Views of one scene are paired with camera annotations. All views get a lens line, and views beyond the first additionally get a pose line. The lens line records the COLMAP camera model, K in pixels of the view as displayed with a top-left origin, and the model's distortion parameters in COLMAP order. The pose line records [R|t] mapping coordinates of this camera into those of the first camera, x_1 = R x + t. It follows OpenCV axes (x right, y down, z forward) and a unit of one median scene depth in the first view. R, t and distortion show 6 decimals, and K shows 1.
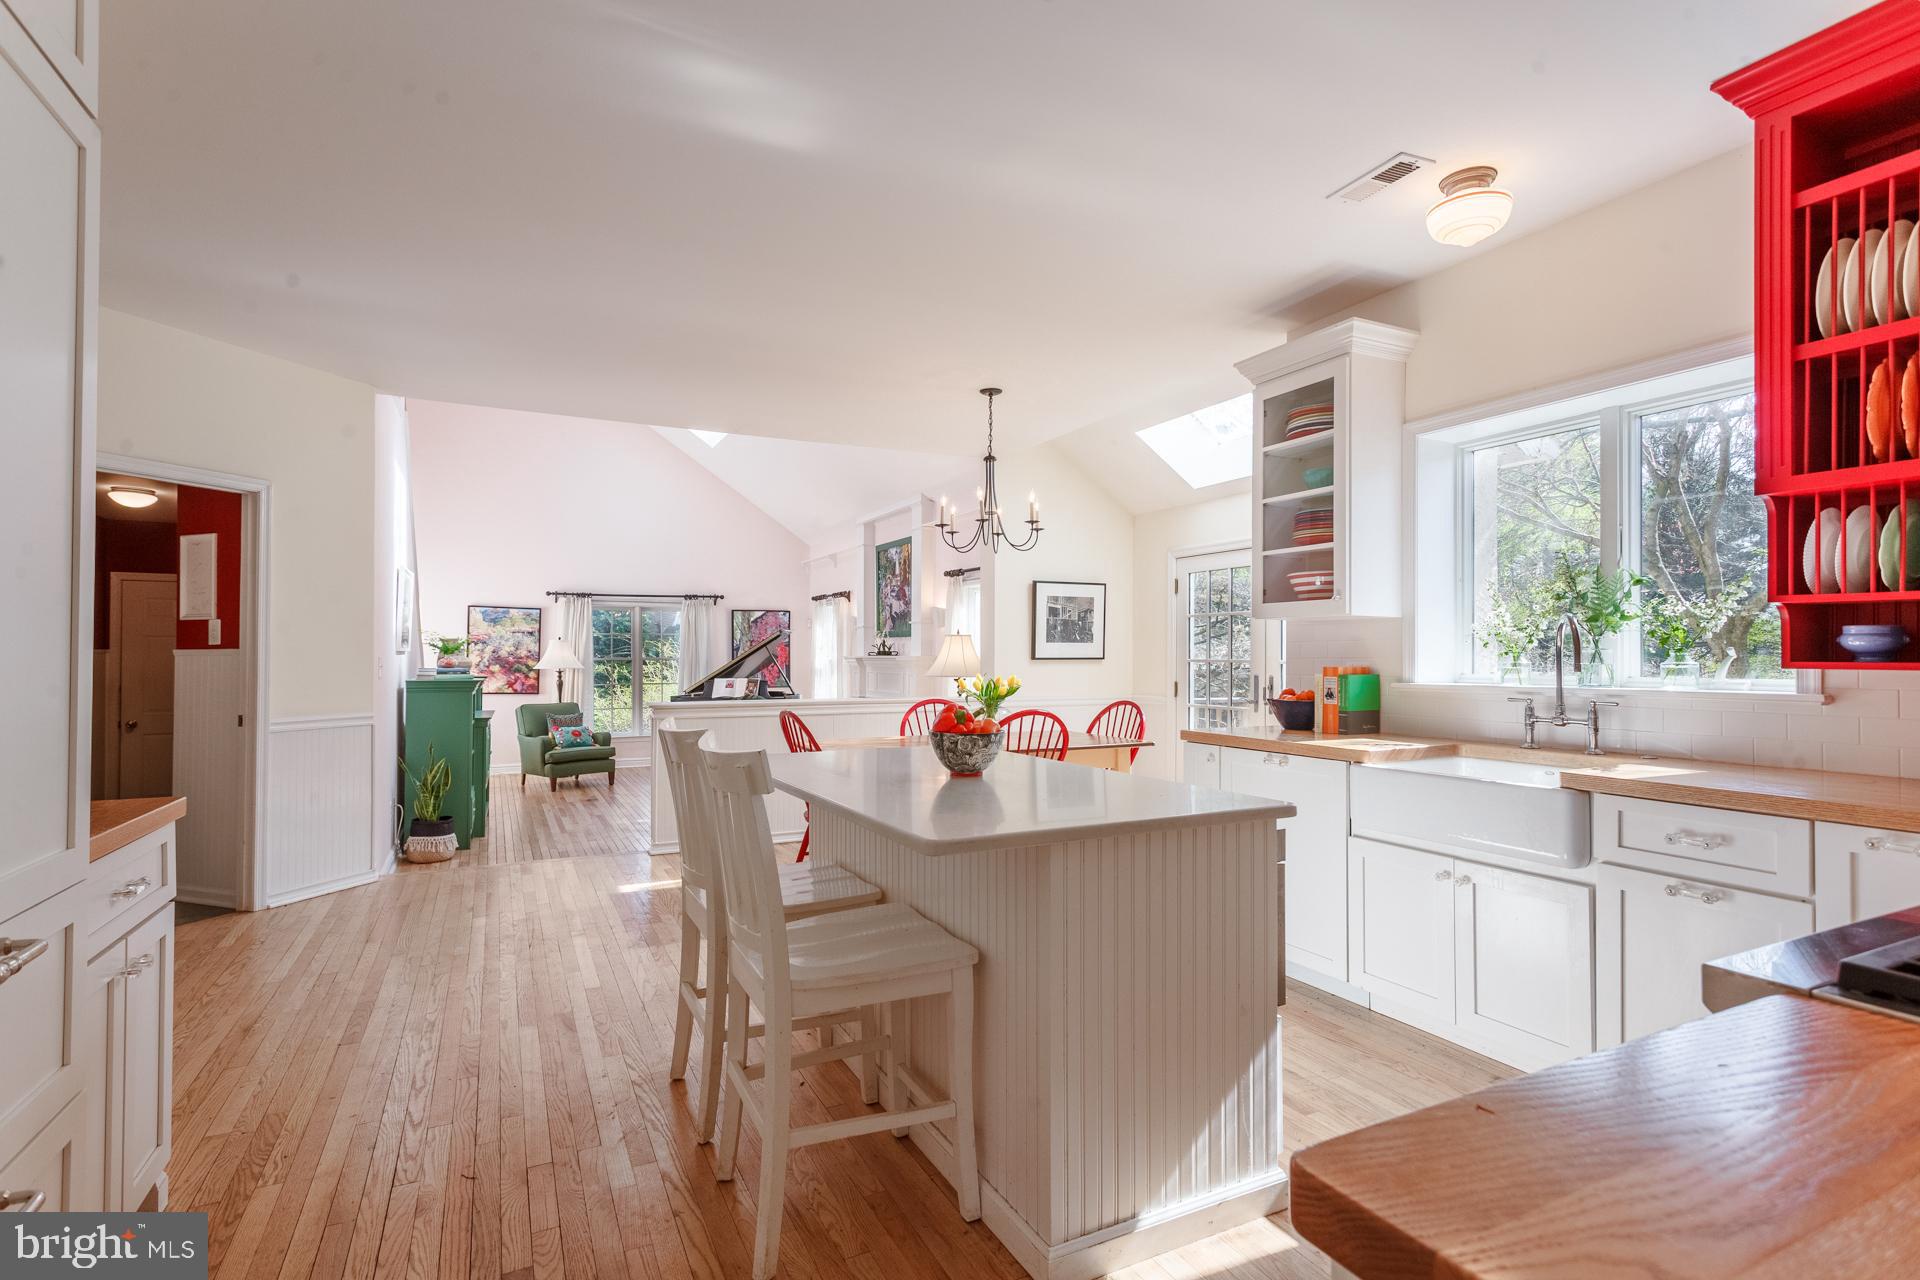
lens RADIAL K [[909.9, 0, 942.3], [0, 909.9, 642.8], [0, 0, 1]] dist [0.005920, 0.000615]
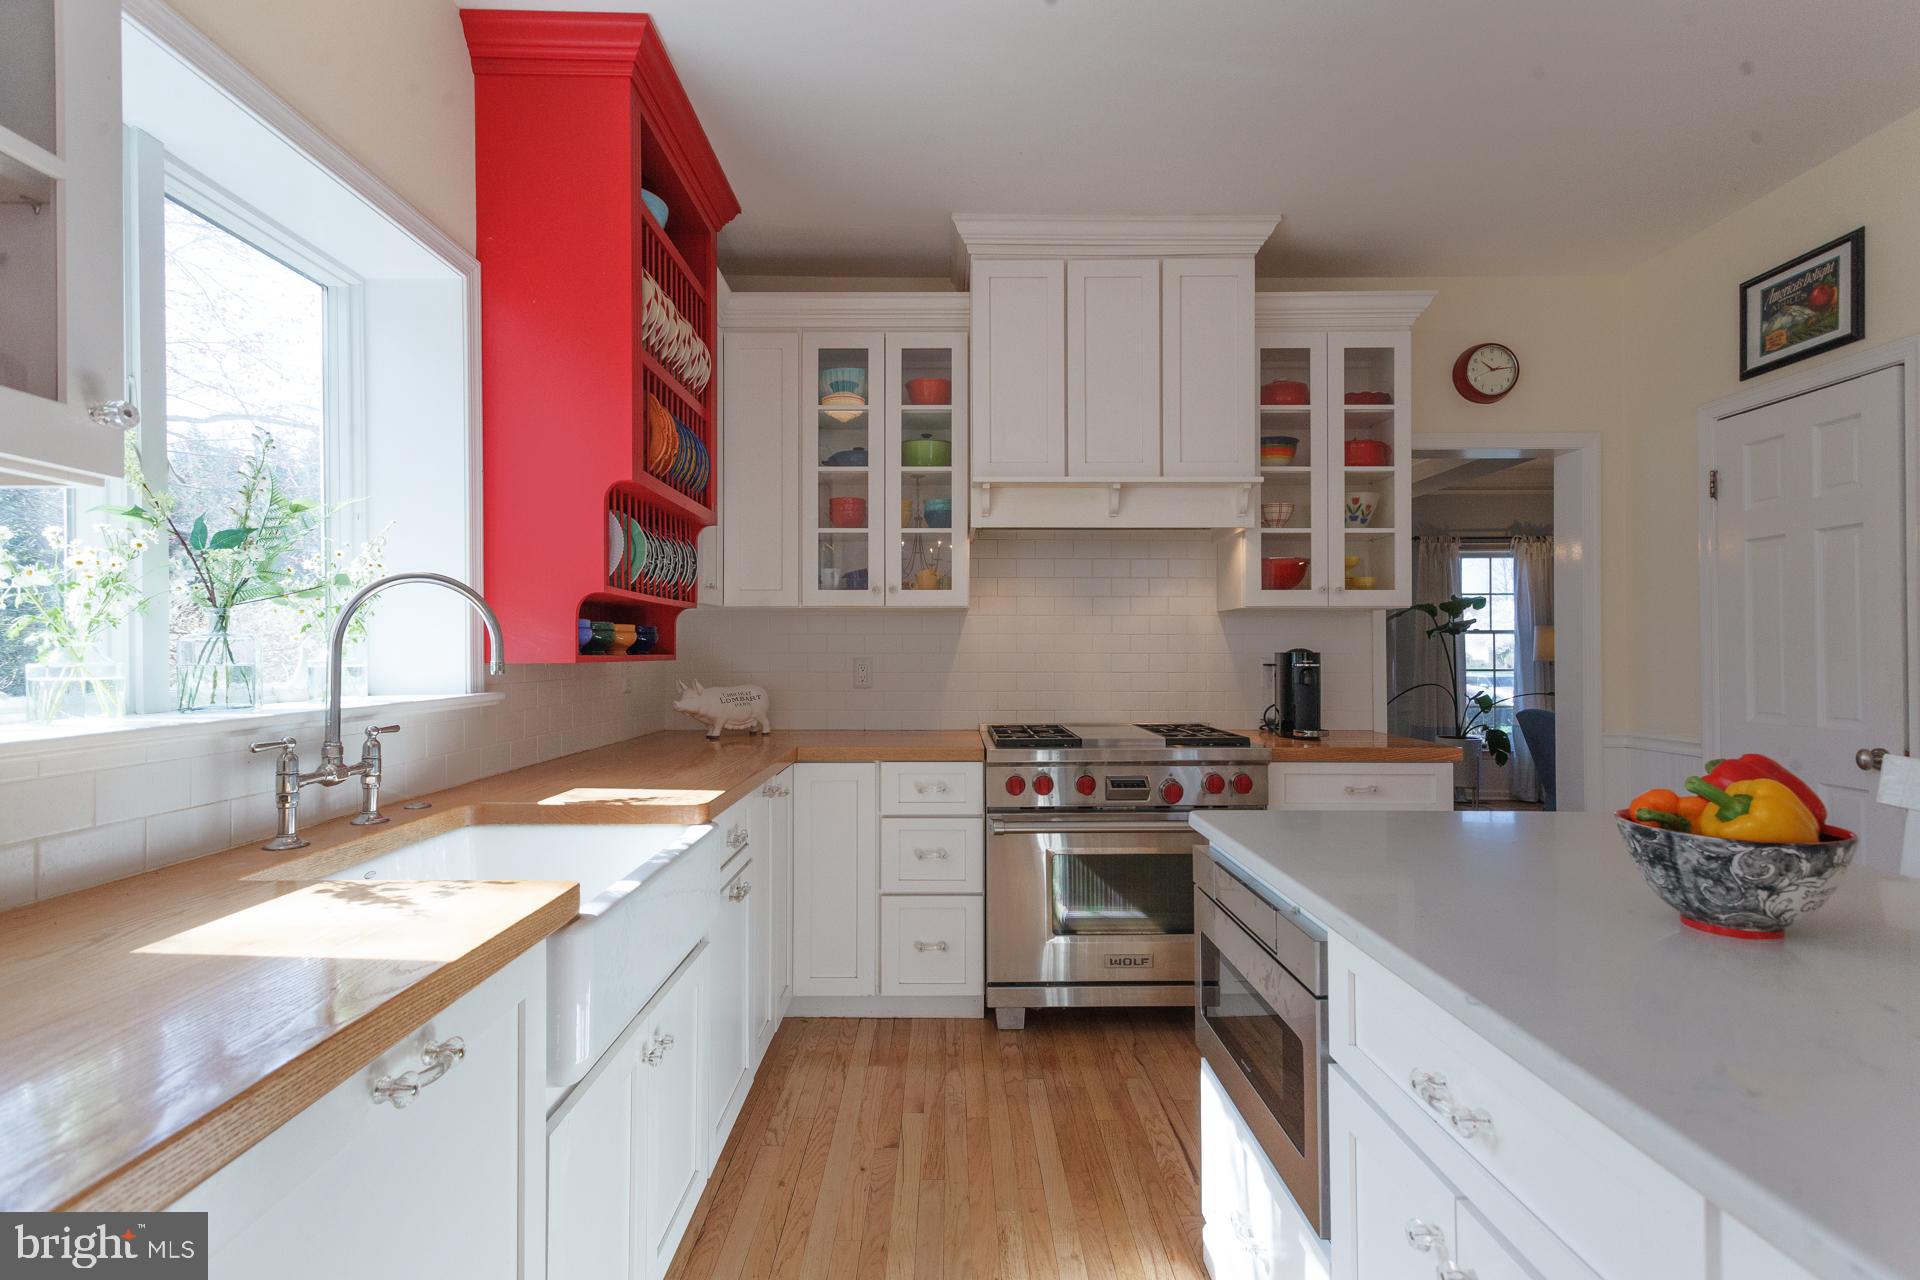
lens RADIAL K [[897.4, 0, 951.5], [0, 897.4, 645.3], [0, 0, 1]] dist [0.014640, -0.000320]
pose [[-0.897155, 0.001898, 0.441711, 0.043869], [-0.006045, 0.999844, -0.016574, 0.005837], [-0.441674, -0.017539, -0.897004, 0.390170]]
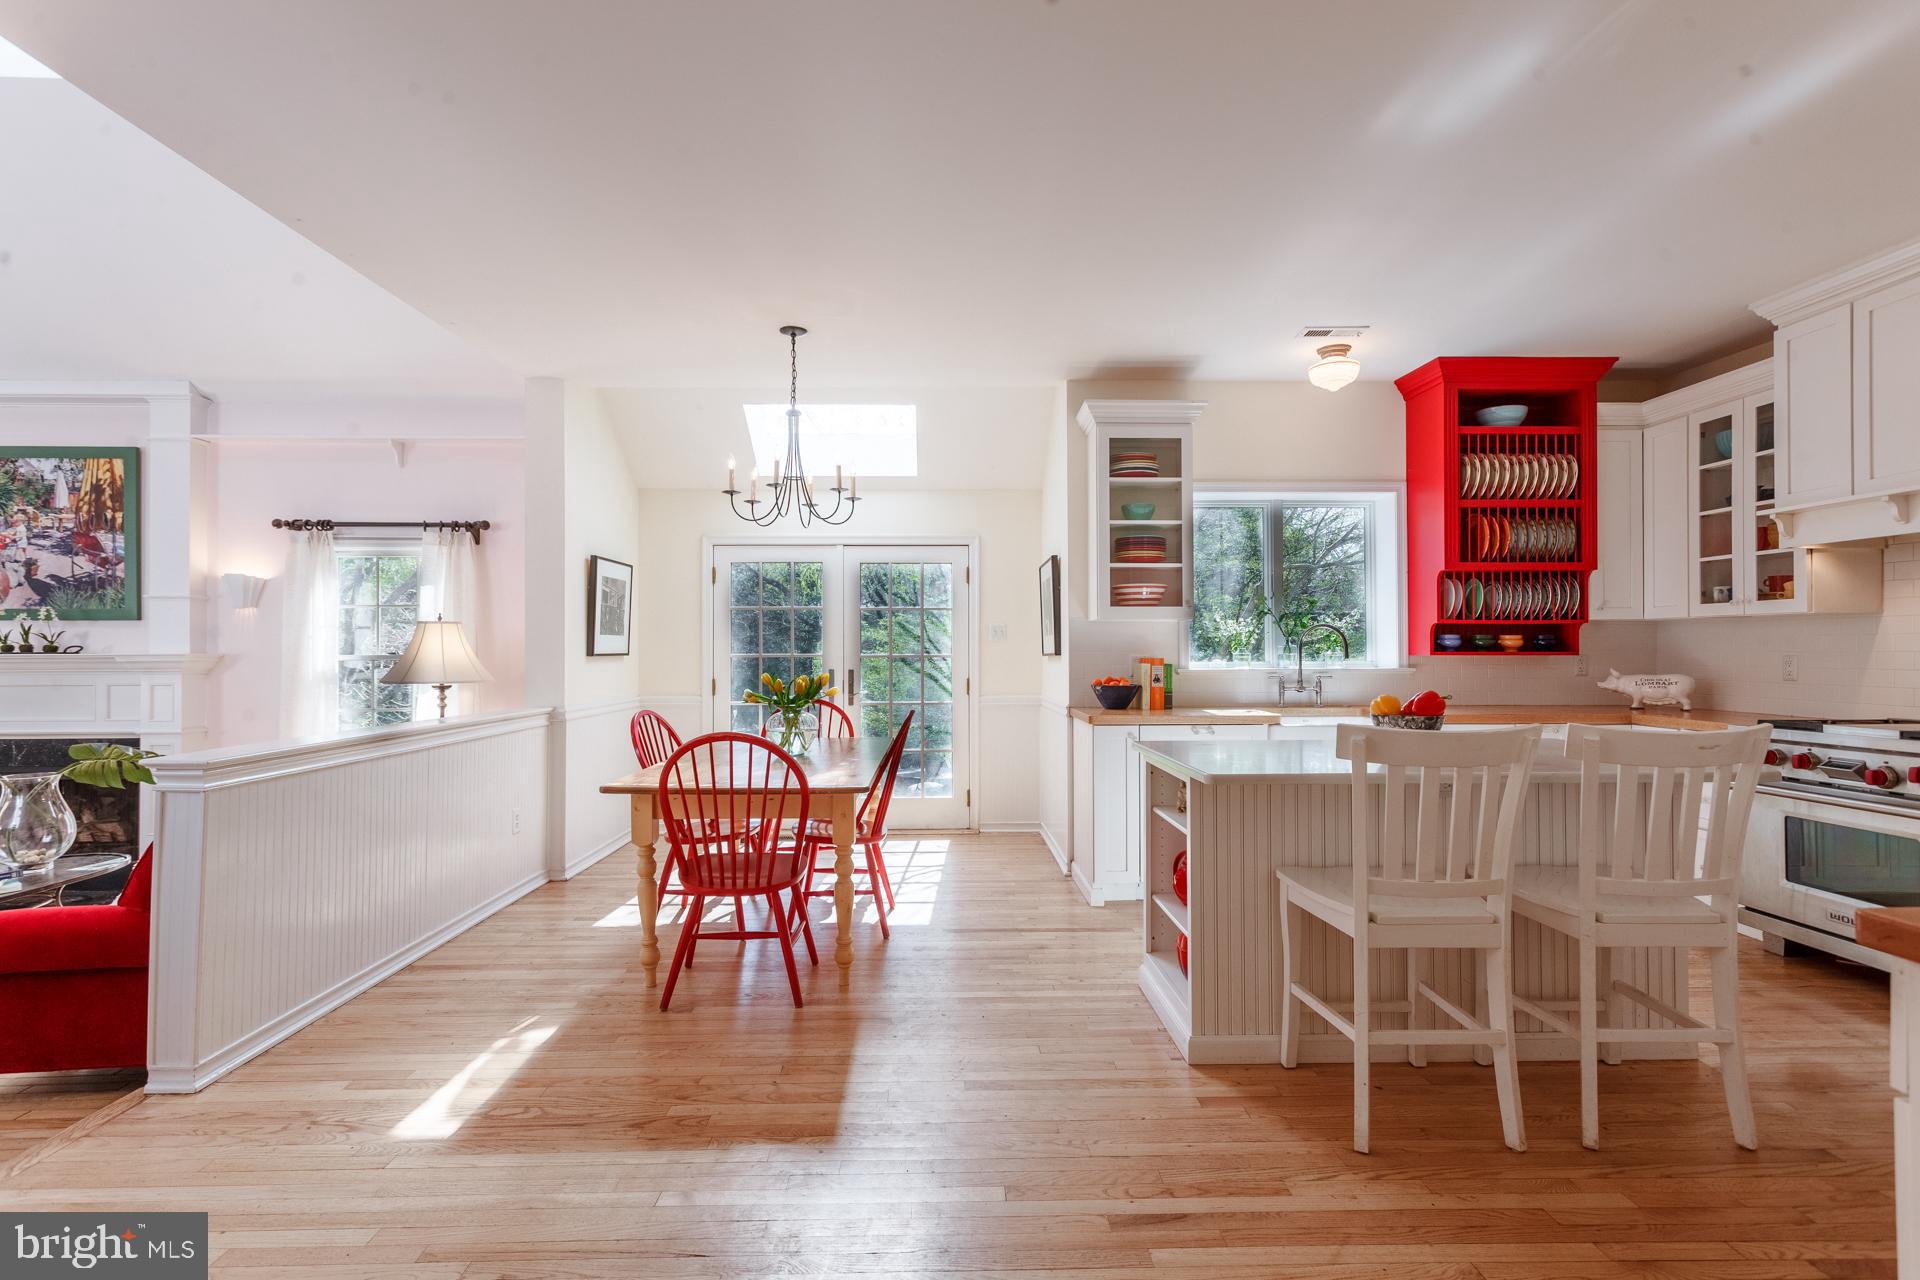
lens RADIAL K [[917.2, 0, 953.2], [0, 917.2, 644.8], [0, 0, 1]] dist [0.003761, 0.001397]
pose [[0.421025, 0.003085, 0.907044, -0.323781], [-0.008729, 0.999962, 0.000651, 0.003282], [-0.907007, -0.008191, 0.421036, 0.261484]]
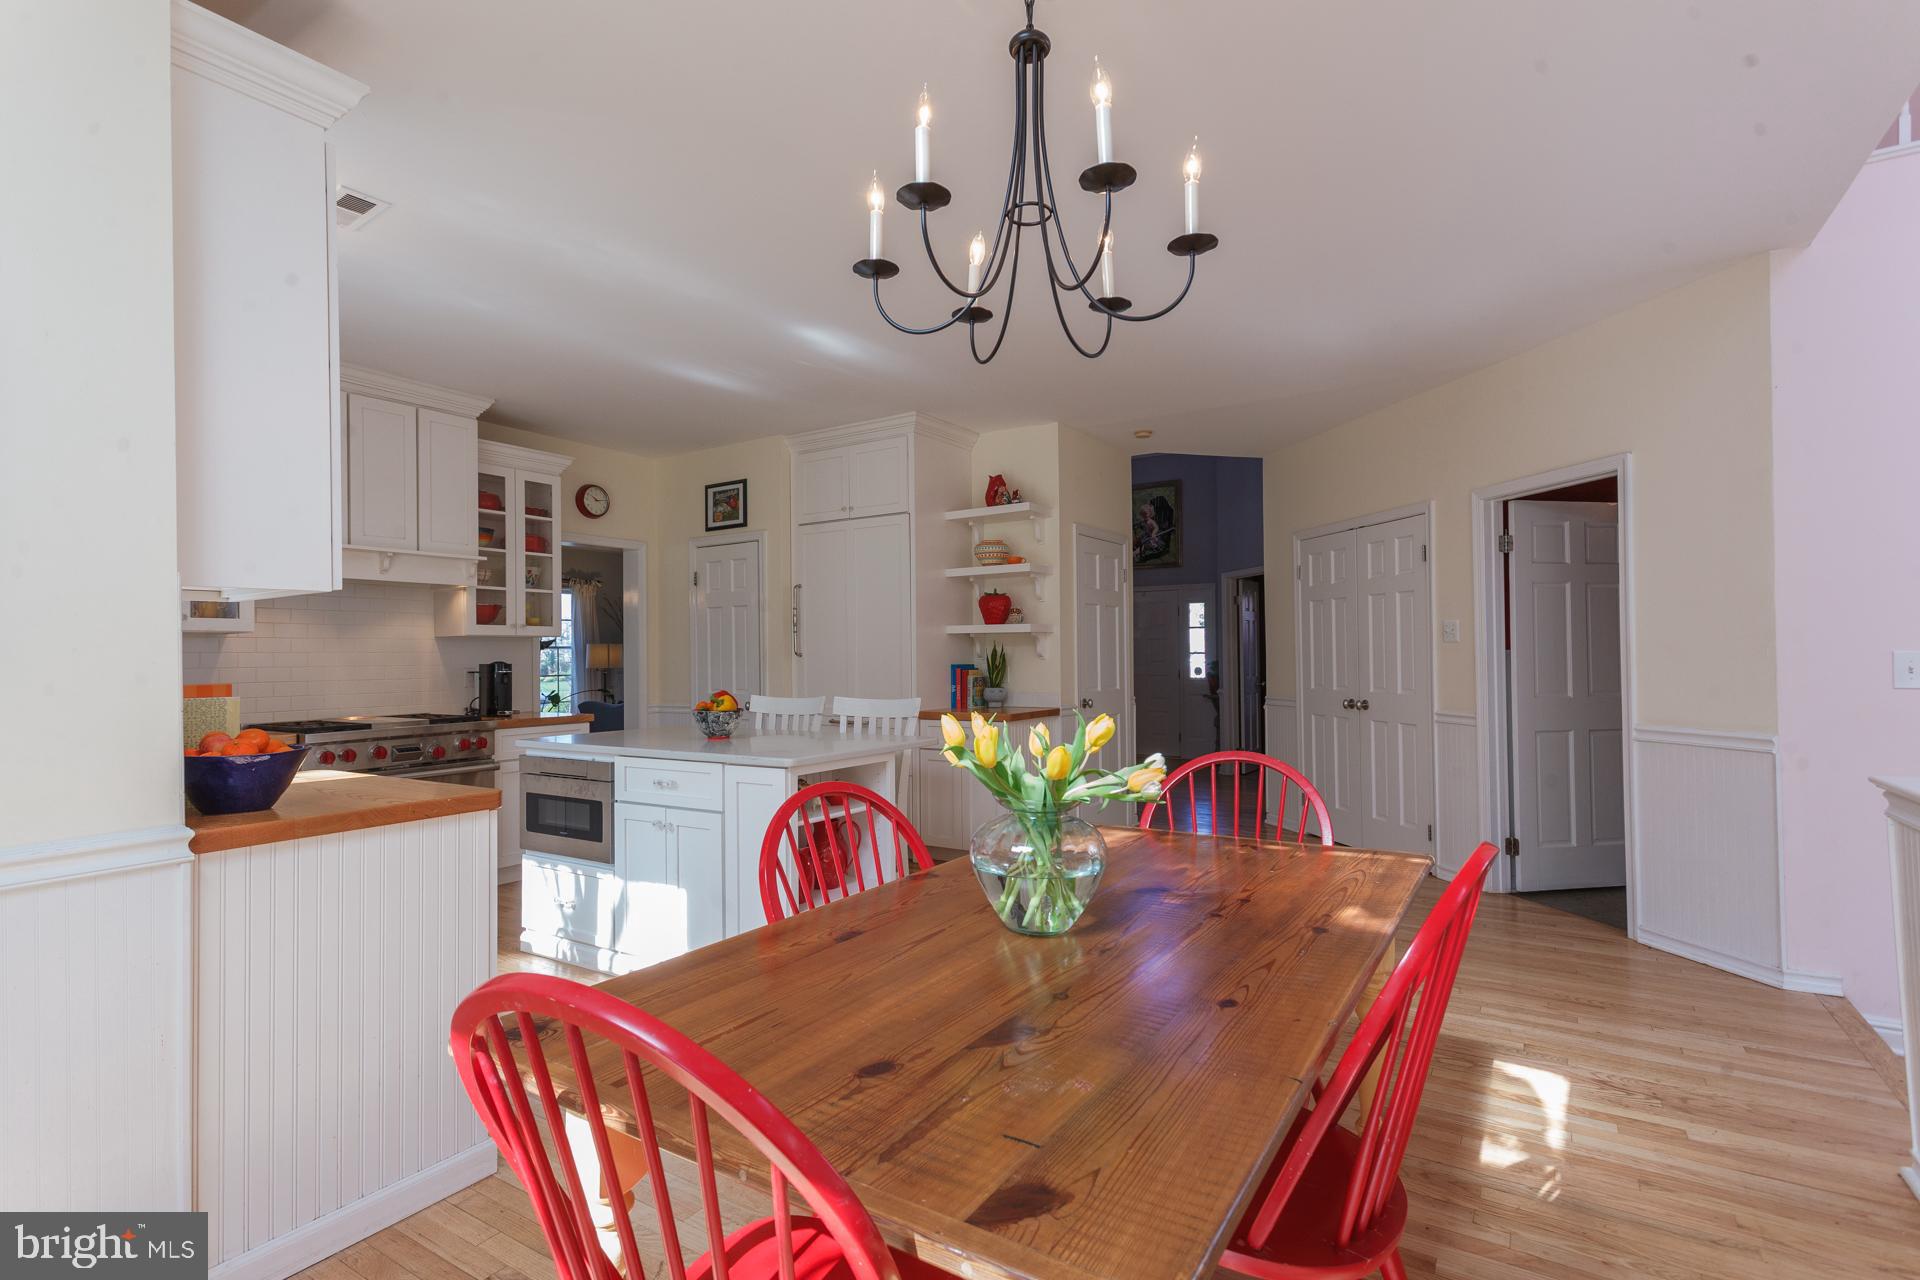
lens RADIAL K [[906.5, 0, 952.8], [0, 906.5, 645.4], [0, 0, 1]] dist [0.003661, 0.000541]
pose [[-0.854913, 0.001635, -0.518769, 0.122803], [0.015815, 0.999612, -0.022913, 0.007795], [0.518531, -0.027793, -0.854607, 0.632769]]
